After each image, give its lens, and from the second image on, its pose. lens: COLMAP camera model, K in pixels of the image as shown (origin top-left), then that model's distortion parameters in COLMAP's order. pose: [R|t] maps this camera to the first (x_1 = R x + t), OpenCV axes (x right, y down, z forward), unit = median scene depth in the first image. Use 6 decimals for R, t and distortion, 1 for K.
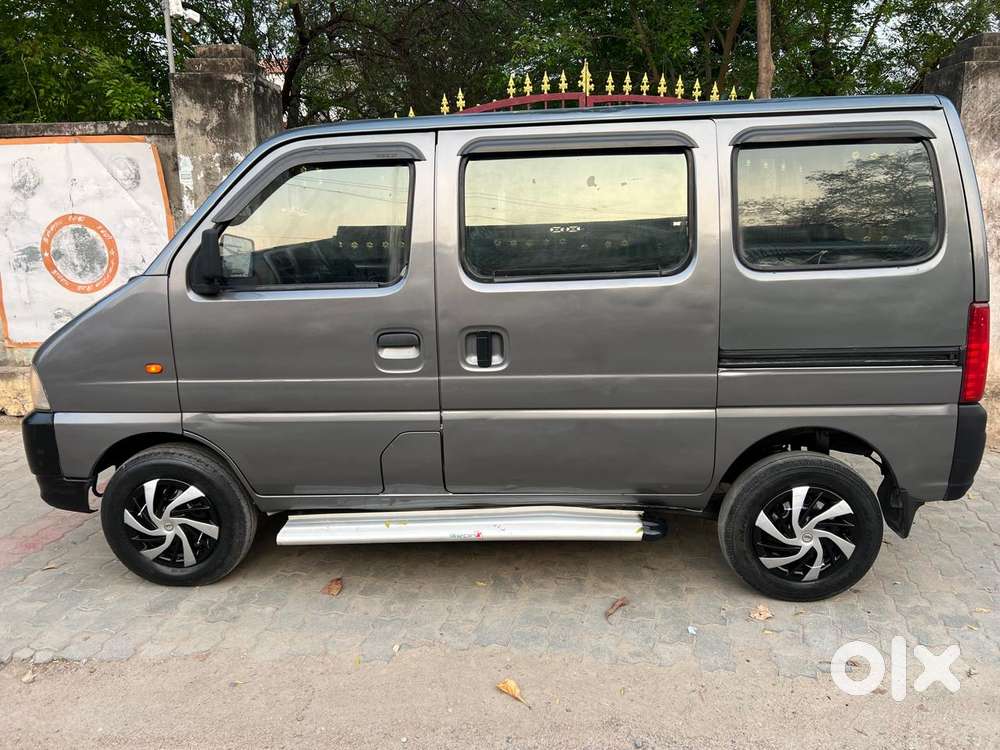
lens RADIAL K [[775.7, 0, 497.9], [0, 775.7, 380.5], [0, 0, 1]] dist [0.040671, -0.047868]
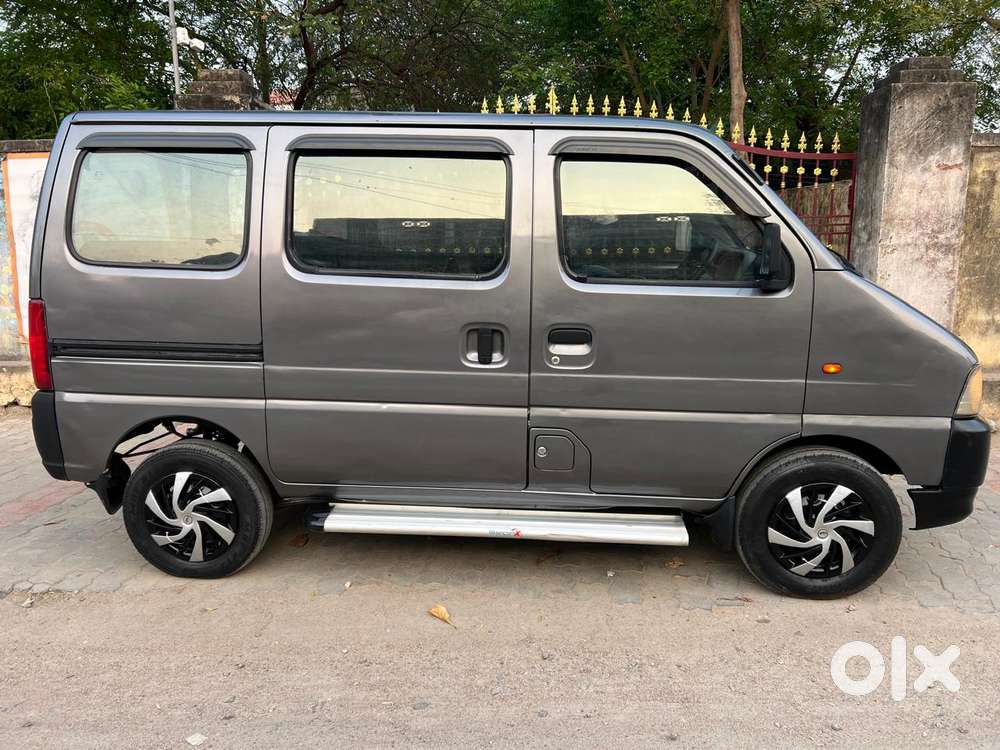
lens RADIAL K [[770.4, 0, 489.5], [0, 770.4, 371.7], [0, 0, 1]] dist [0.018401, 0.002671]
pose [[0.999774, 0.008483, -0.019497, 0.056341], [-0.009286, 0.999095, -0.041504, 0.044995], [0.019127, 0.041675, 0.998948, -0.080061]]
